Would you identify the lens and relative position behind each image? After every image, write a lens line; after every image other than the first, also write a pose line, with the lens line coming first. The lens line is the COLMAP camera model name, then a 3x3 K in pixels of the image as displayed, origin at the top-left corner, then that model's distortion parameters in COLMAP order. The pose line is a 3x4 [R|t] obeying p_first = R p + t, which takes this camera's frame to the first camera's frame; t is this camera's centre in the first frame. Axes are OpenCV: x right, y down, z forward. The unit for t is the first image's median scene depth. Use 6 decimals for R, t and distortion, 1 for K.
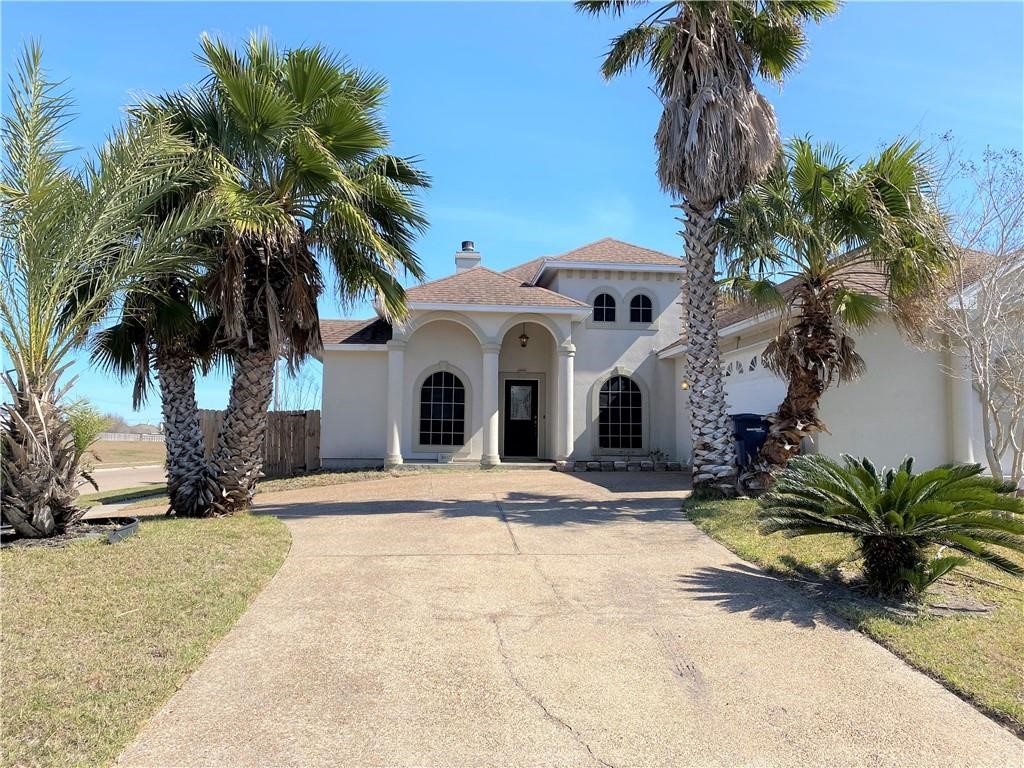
lens RADIAL K [[775.2, 0, 511.6], [0, 775.2, 383.9], [0, 0, 1]] dist [-0.008925, -0.000200]
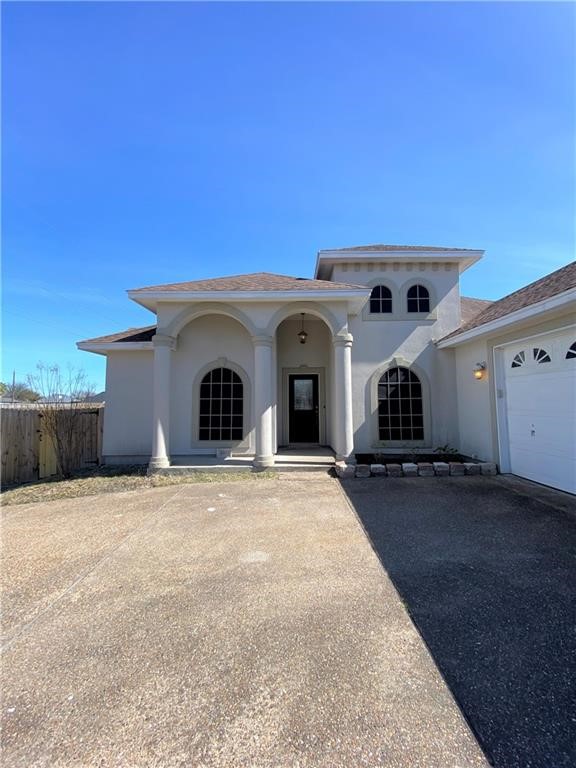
lens RADIAL K [[308.4, 0, 290.9], [0, 308.4, 382.6], [0, 0, 1]] dist [-0.012737, -0.000915]
pose [[0.994415, -0.025846, -0.102328, 0.043374], [0.027272, 0.999549, 0.012563, 0.000974], [0.101957, -0.015284, 0.994671, 0.603150]]
